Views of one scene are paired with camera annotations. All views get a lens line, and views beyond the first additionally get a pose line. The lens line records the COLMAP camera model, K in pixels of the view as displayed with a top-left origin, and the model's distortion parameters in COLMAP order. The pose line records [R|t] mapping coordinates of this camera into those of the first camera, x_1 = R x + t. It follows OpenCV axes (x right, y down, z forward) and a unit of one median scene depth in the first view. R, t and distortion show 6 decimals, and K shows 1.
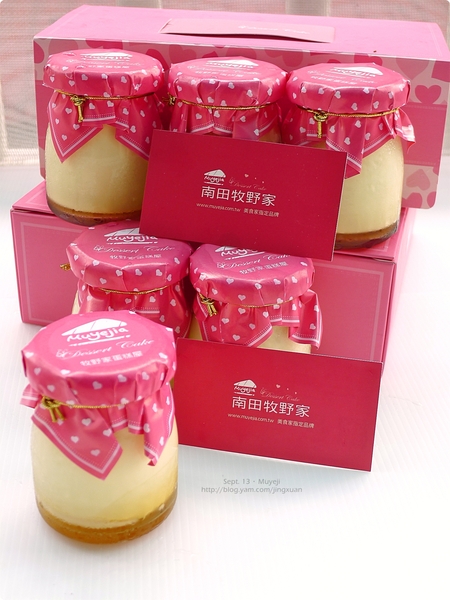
lens RADIAL K [[950.7, 0, 225.0], [0, 950.7, 300.0], [0, 0, 1]] dist [0.007906, -0.020259]
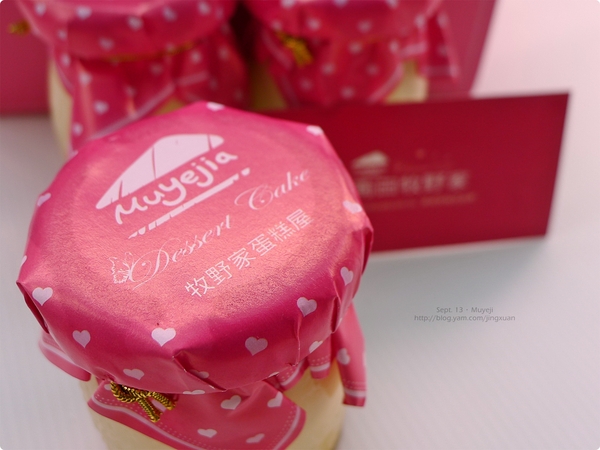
lens RADIAL K [[620.1, 0, 300.0], [0, 620.1, 225.0], [0, 0, 1]] dist [-0.094981, 0.001257]
pose [[0.938170, -0.262921, 0.225189, -0.154583], [0.164154, 0.910600, 0.379291, -0.046375], [-0.304781, -0.318873, 0.897457, 0.747901]]
